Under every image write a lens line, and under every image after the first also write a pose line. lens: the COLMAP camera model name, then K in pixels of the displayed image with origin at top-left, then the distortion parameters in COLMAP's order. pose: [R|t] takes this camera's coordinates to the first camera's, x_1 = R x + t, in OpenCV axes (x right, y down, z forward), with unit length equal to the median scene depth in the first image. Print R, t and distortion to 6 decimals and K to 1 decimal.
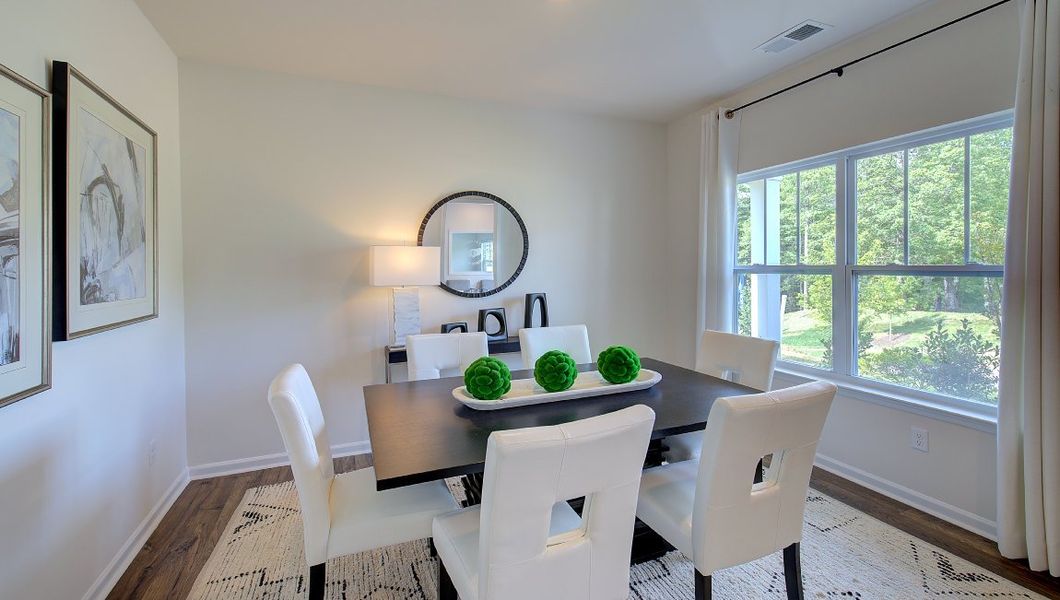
lens RADIAL K [[464.8, 0, 558.7], [0, 464.8, 268.8], [0, 0, 1]] dist [0.001682, -0.000129]
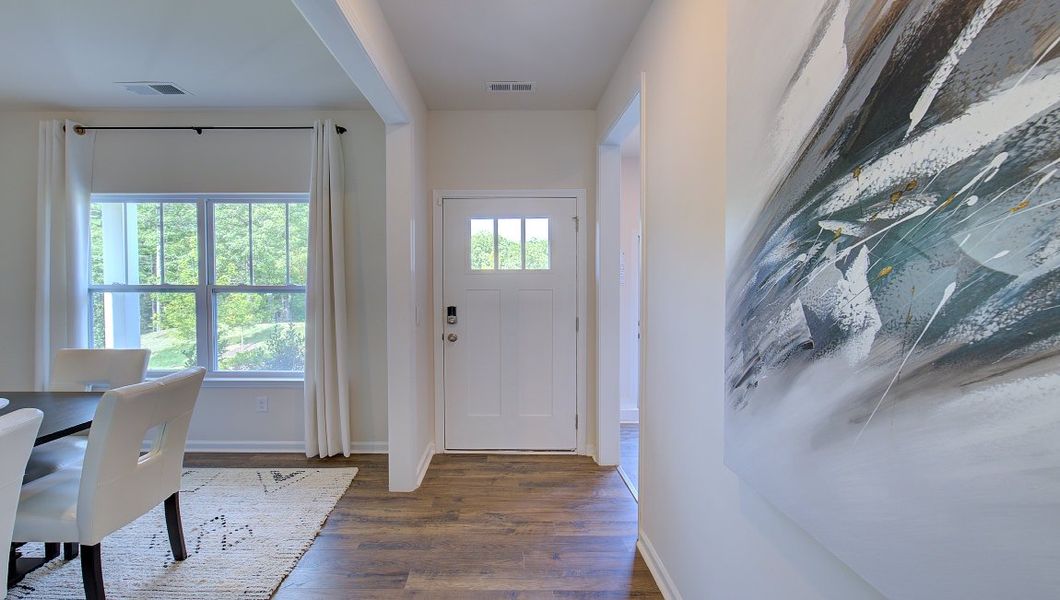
lens RADIAL K [[450.6, 0, 528.8], [0, 450.6, 302.4], [0, 0, 1]] dist [-0.000840, -0.000017]
pose [[0.374946, -0.025893, 0.926685, -0.167482], [0.000621, 0.999617, 0.027680, 0.005559], [-0.927046, -0.009803, 0.374819, -0.238706]]
